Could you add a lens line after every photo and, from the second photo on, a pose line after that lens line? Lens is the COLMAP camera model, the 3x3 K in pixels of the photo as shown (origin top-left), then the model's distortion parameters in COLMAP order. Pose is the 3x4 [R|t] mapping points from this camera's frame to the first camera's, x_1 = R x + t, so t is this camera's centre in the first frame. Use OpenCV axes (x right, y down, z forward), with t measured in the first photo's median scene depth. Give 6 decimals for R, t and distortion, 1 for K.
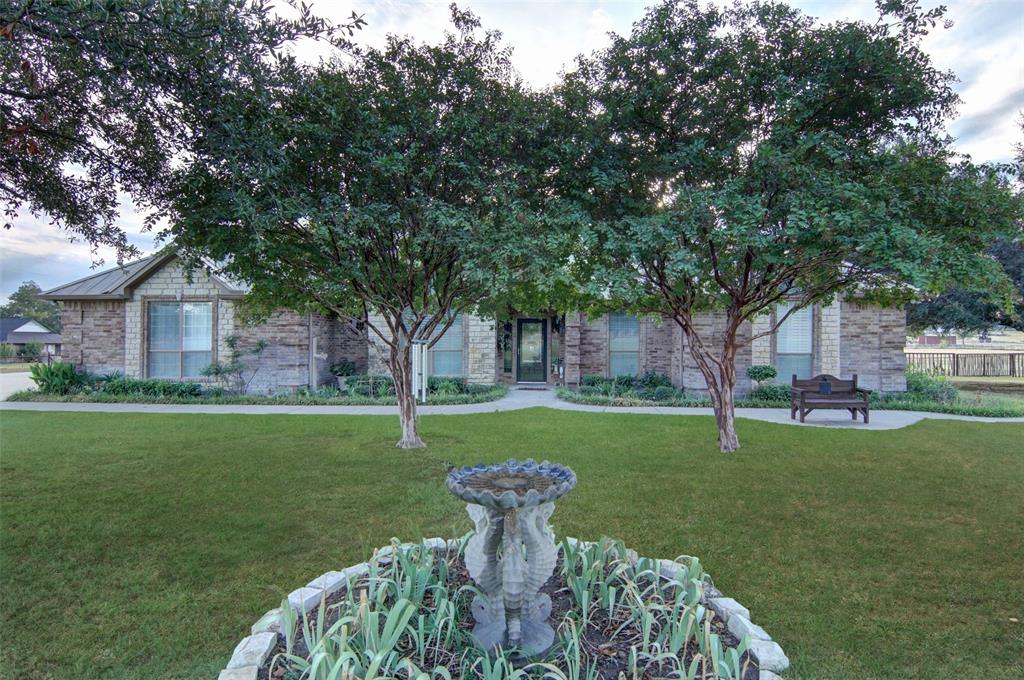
lens RADIAL K [[531.4, 0, 512.4], [0, 531.4, 339.5], [0, 0, 1]] dist [-0.000745, -0.000073]
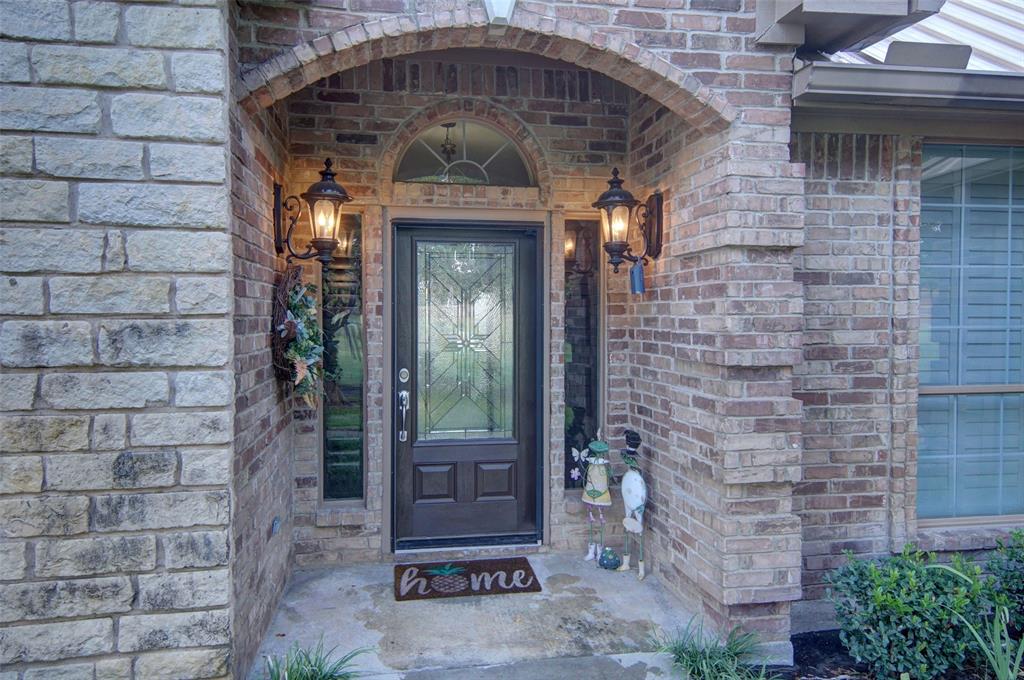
lens RADIAL K [[694.0, 0, 510.3], [0, 694.0, 337.5], [0, 0, 1]] dist [0.008423, 0.000456]
pose [[0.976810, -0.009256, 0.213909, -0.003001], [0.003432, 0.999614, 0.027583, -0.003857], [-0.214082, -0.026209, 0.976464, 0.798825]]
